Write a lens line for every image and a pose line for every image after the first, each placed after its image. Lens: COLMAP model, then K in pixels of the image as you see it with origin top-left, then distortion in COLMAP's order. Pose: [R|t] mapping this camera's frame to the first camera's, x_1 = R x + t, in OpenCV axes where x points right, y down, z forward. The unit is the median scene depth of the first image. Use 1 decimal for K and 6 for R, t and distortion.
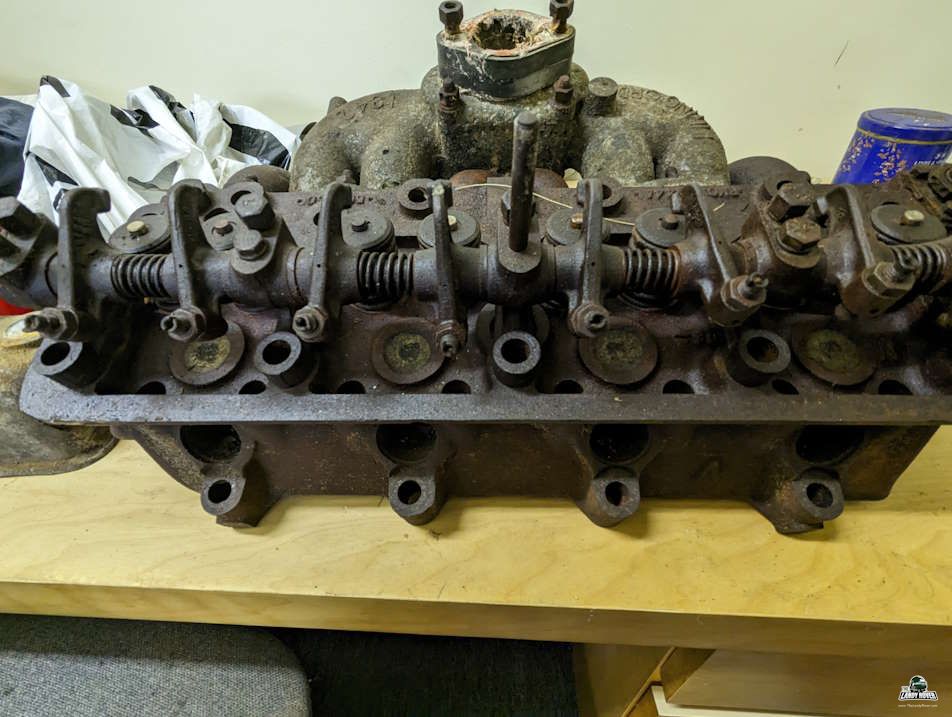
lens RADIAL K [[445.0, 0, 474.9], [0, 445.0, 358.6], [0, 0, 1]] dist [-0.001313, -0.000058]
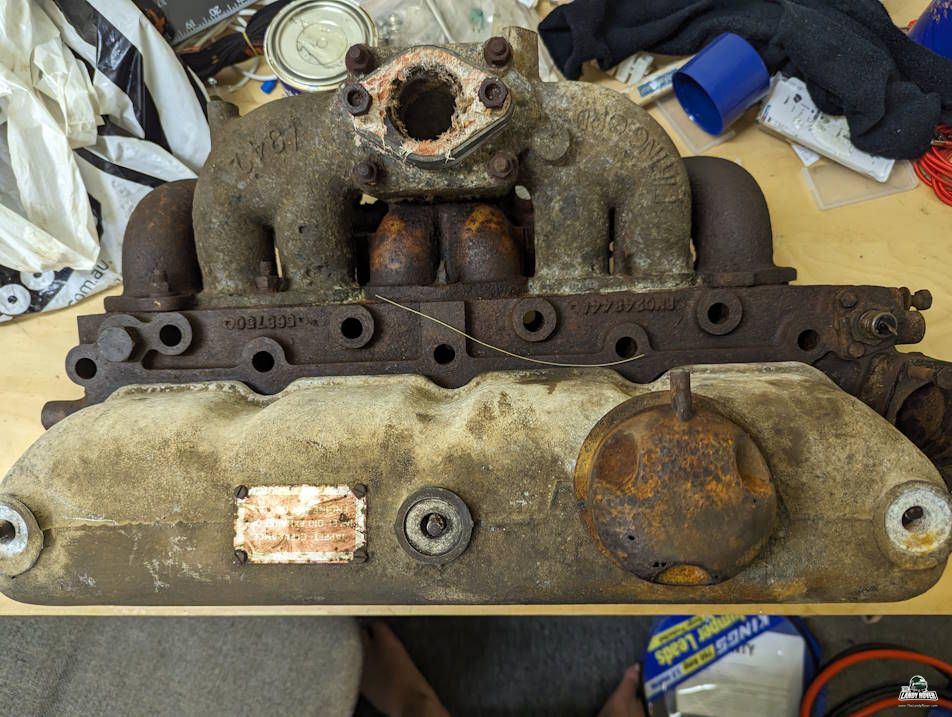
lens RADIAL K [[665.0, 0, 476.6], [0, 665.0, 358.4], [0, 0, 1]] dist [0.001985, -0.000044]
pose [[0.998377, -0.055784, 0.011444, 0.112566], [0.040754, 0.840297, 0.540592, -0.943725], [-0.039773, -0.539249, 0.841207, -0.248625]]
